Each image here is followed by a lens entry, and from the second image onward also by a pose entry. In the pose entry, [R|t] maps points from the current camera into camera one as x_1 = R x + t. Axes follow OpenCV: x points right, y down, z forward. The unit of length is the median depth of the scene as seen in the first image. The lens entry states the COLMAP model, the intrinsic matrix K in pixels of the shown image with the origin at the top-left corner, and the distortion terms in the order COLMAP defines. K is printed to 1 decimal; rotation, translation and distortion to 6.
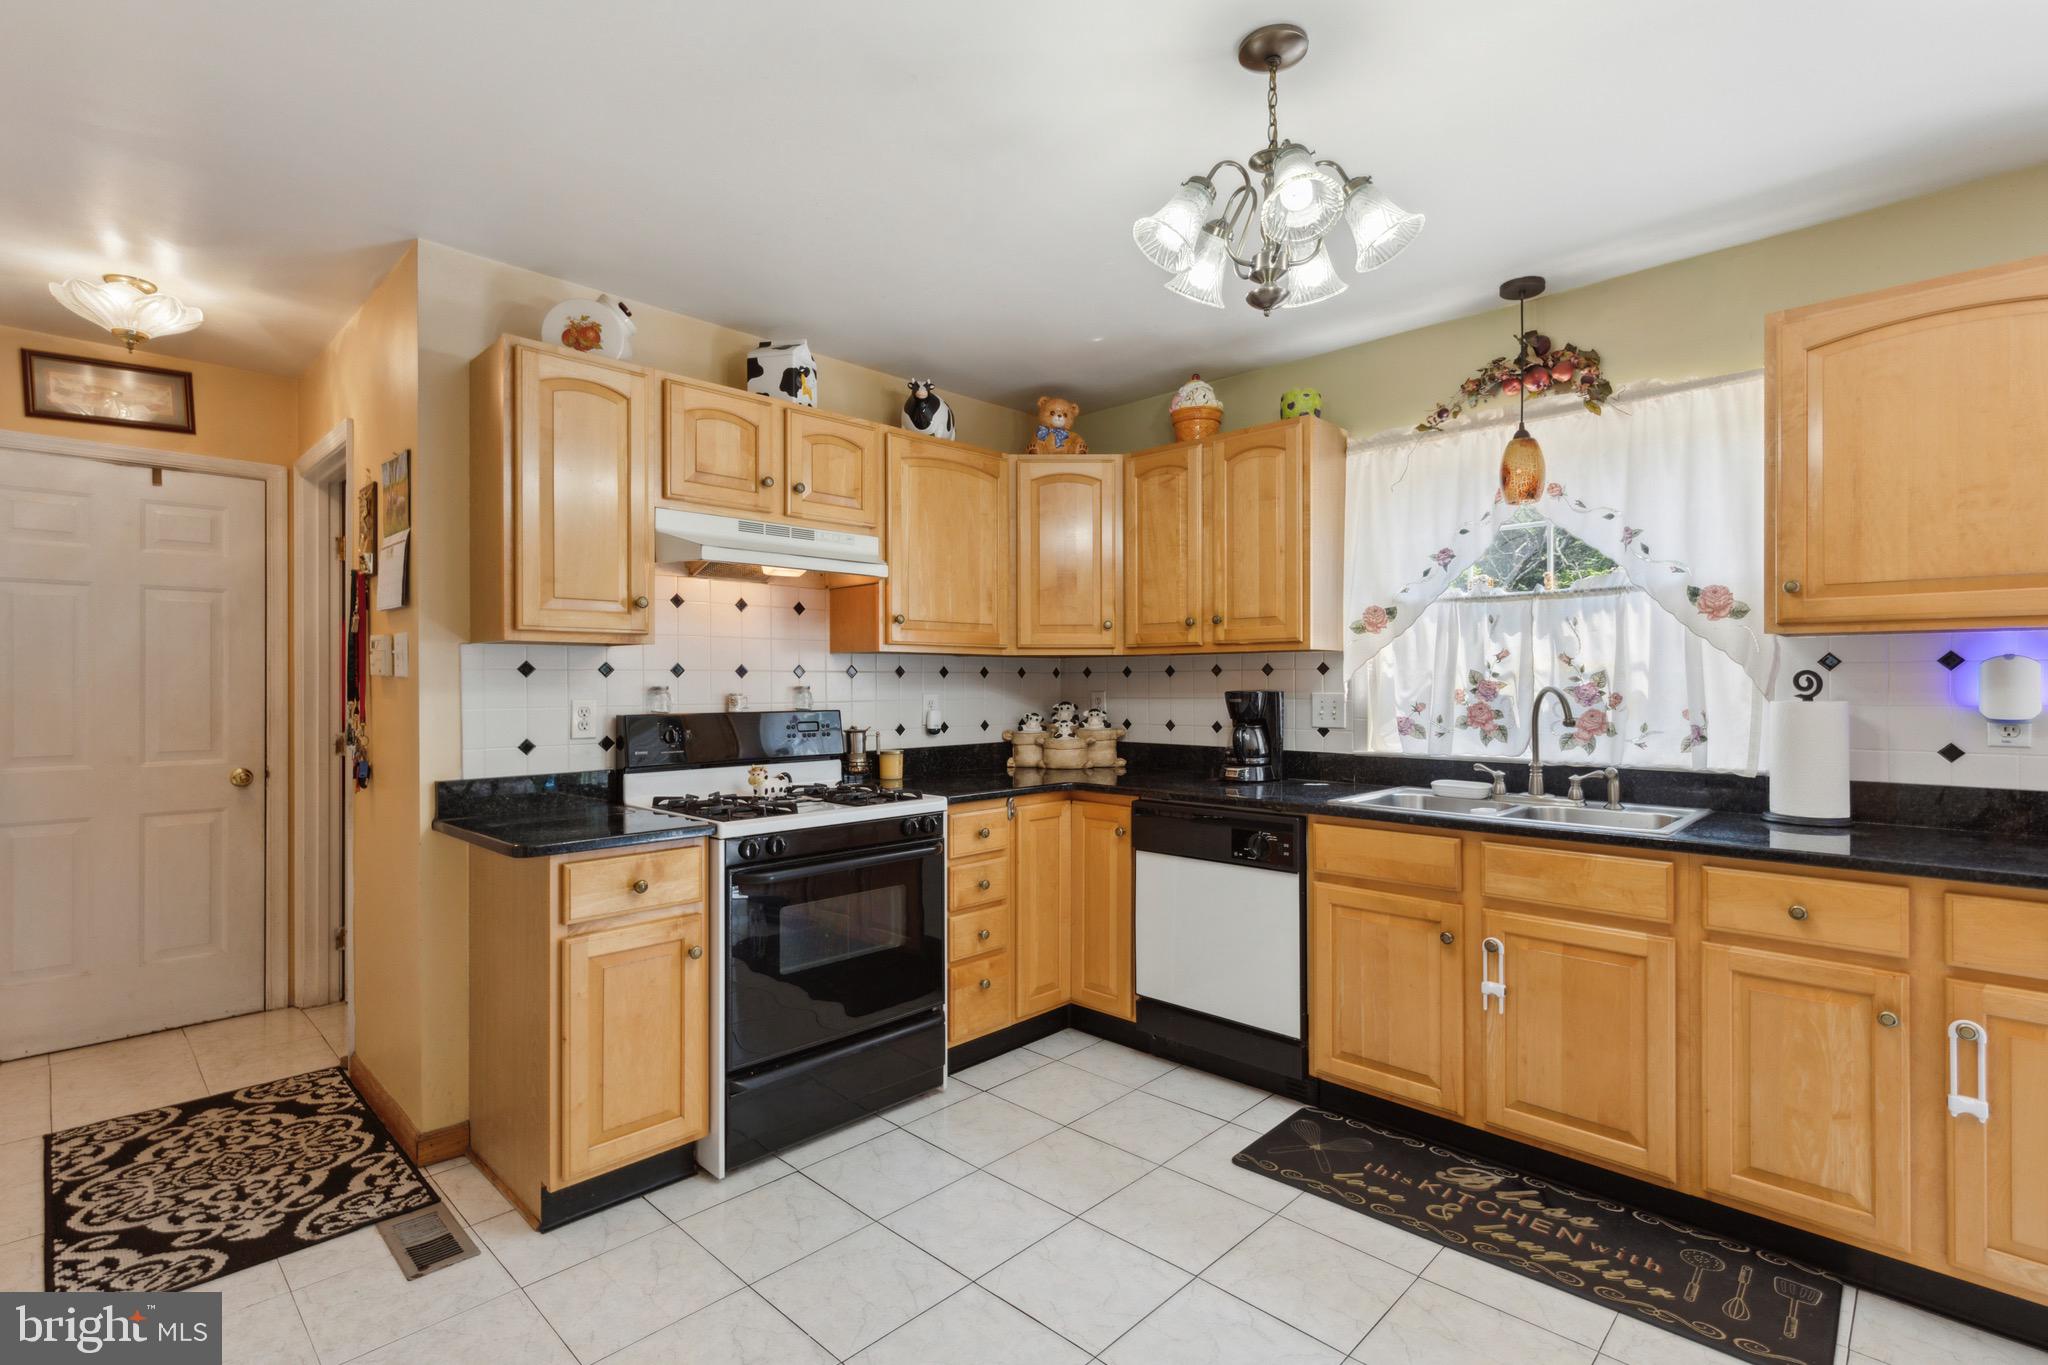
lens RADIAL K [[947.7, 0, 1024.0], [0, 947.7, 682.5], [0, 0, 1]] dist [0.001732, -0.000428]
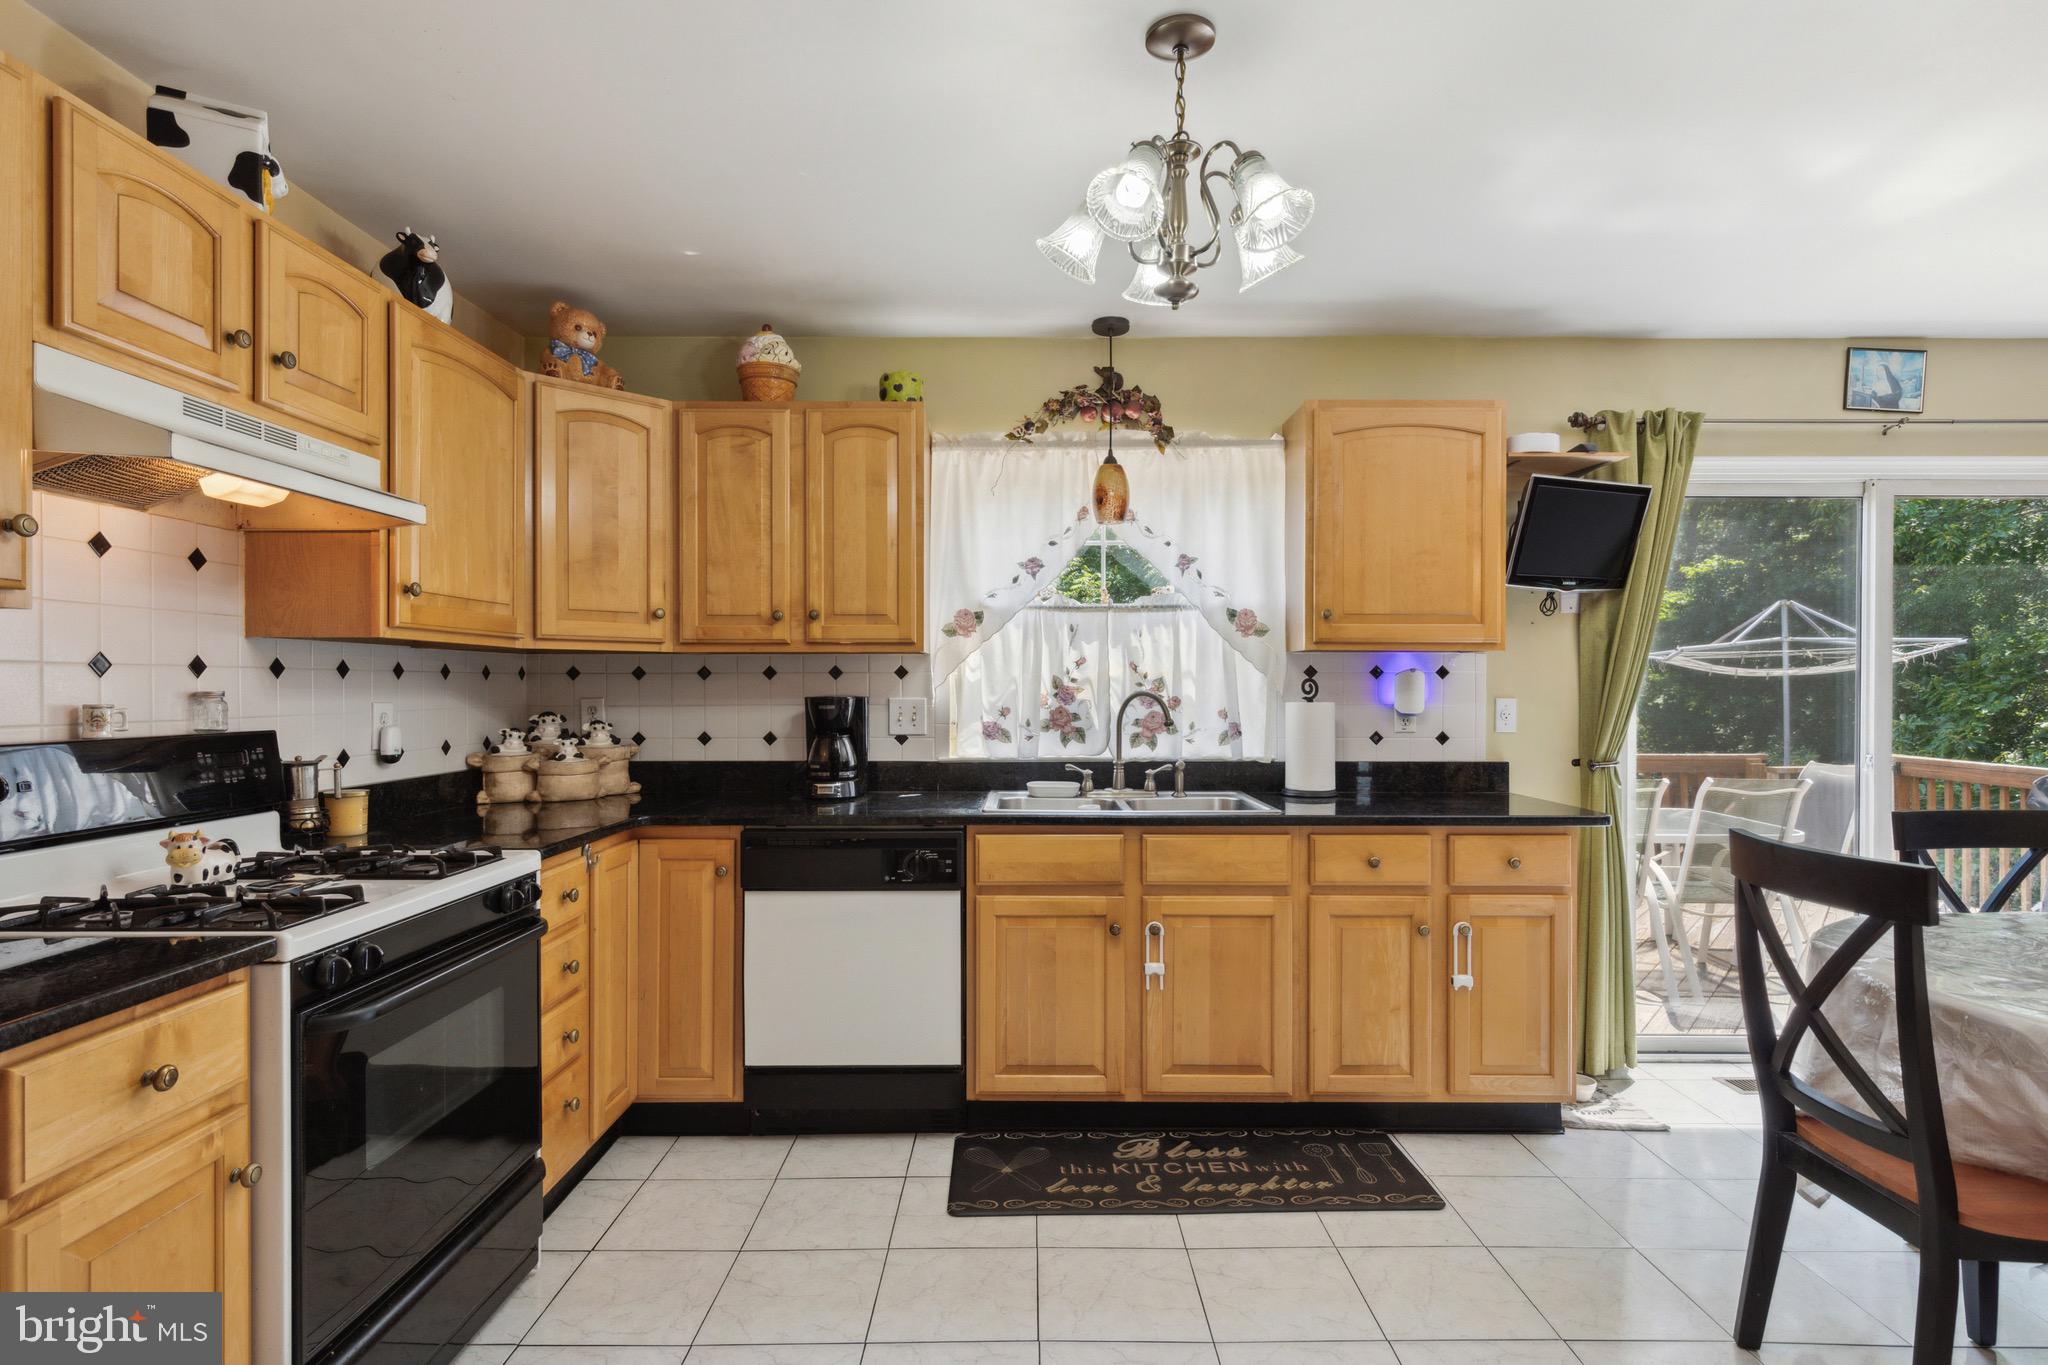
lens RADIAL K [[1025.9, 0, 1027.7], [0, 1025.9, 689.5], [0, 0, 1]] dist [0.001707, -0.001316]
pose [[0.718302, 0.000410, 0.695731, -0.362559], [-0.001895, 0.999997, 0.001366, 0.000933], [-0.695729, -0.002299, 0.718301, 0.215749]]
